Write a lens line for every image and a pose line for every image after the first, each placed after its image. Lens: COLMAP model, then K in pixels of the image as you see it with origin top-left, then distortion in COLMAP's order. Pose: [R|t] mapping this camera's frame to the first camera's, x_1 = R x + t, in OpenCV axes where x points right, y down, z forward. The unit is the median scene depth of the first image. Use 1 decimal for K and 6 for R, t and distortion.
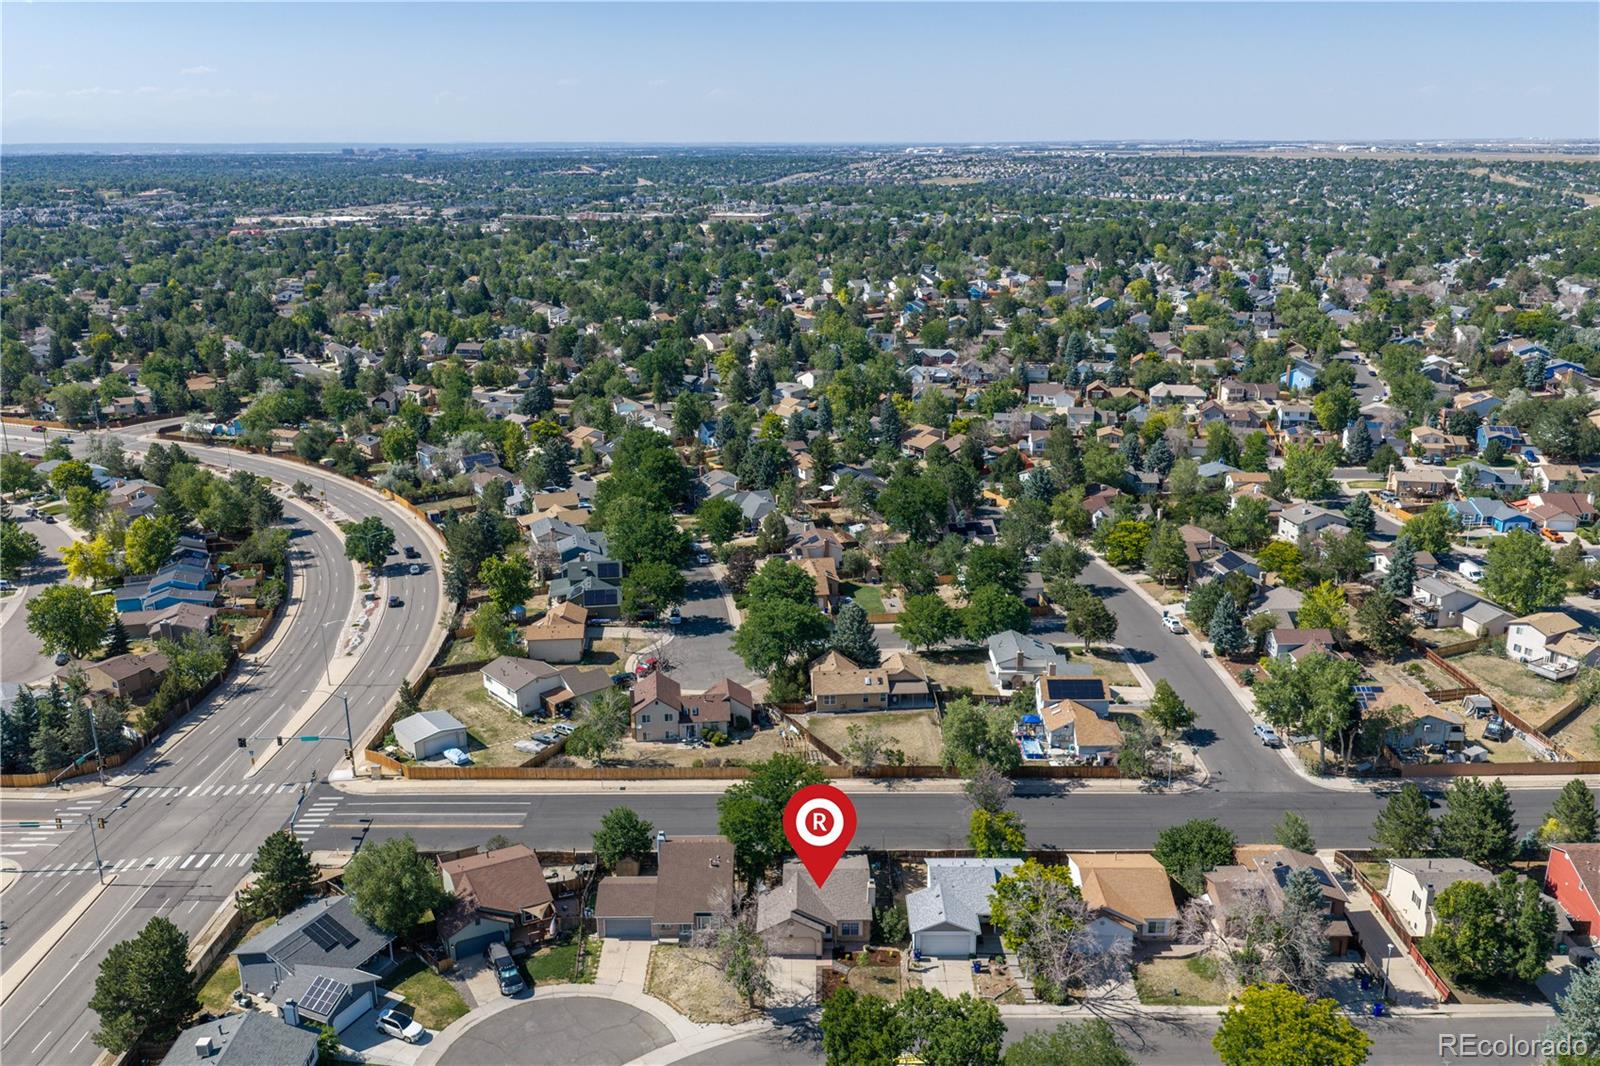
lens RADIAL K [[1332.8, 0, 800.0], [0, 1332.8, 533.0], [0, 0, 1]] dist [0.008397, -0.017756]
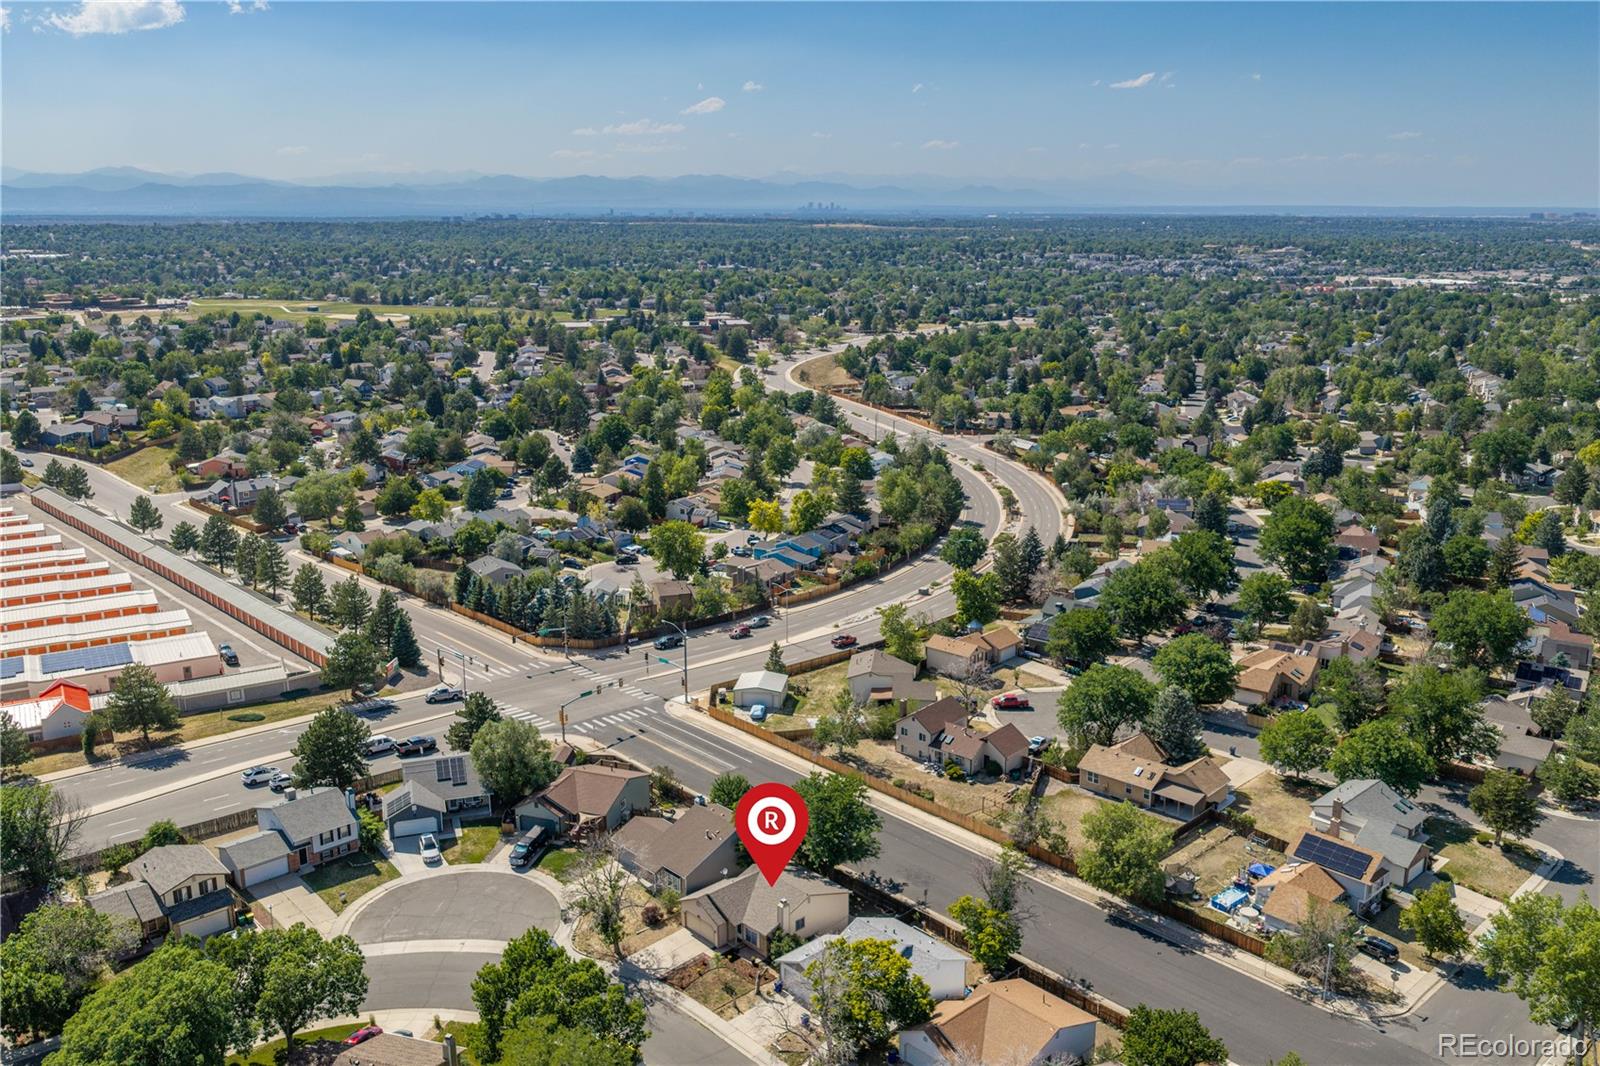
lens RADIAL K [[1332.8, 0, 800.0], [0, 1332.8, 533.0], [0, 0, 1]] dist [0.008397, -0.017756]
pose [[0.686030, 0.181524, -0.704565, 0.521452], [-0.212340, 0.976171, 0.044747, -0.038169], [0.695898, 0.118909, 0.708228, 0.202890]]
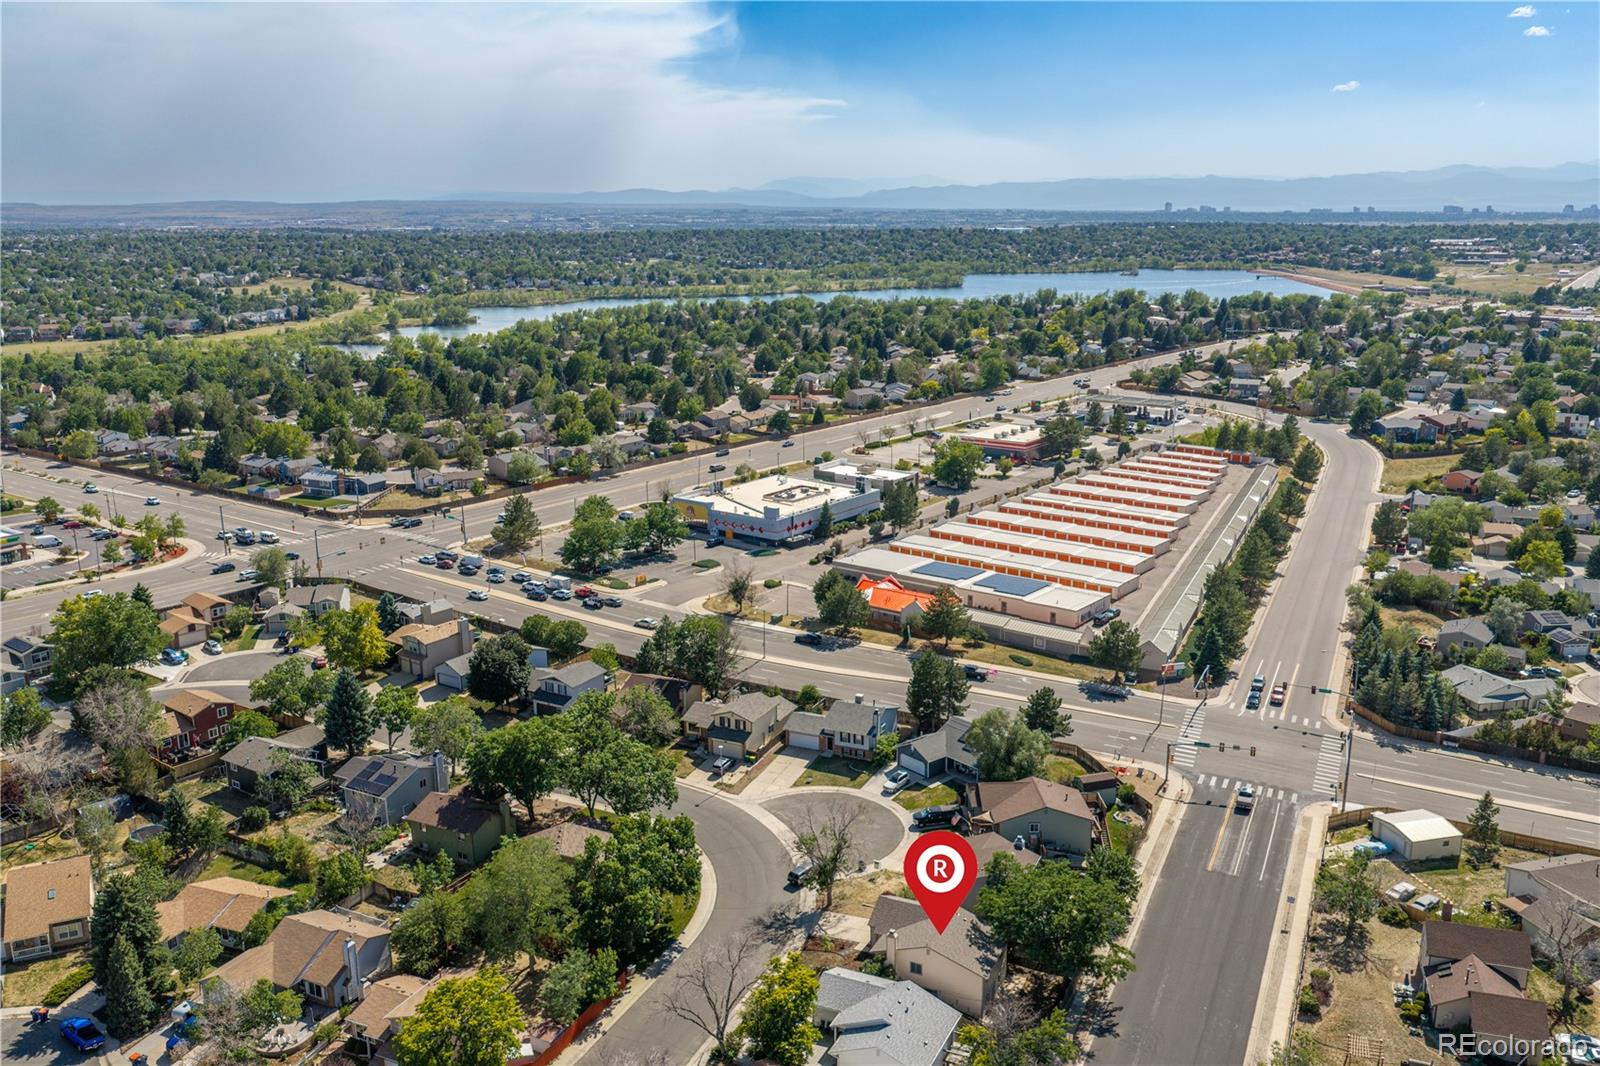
lens RADIAL K [[1332.8, 0, 800.0], [0, 1332.8, 533.0], [0, 0, 1]] dist [0.008397, -0.017756]
pose [[-0.496689, 0.207465, -0.842768, 0.608962], [-0.218803, 0.909719, 0.352898, -0.242555], [0.839896, 0.359681, -0.406453, 0.926654]]
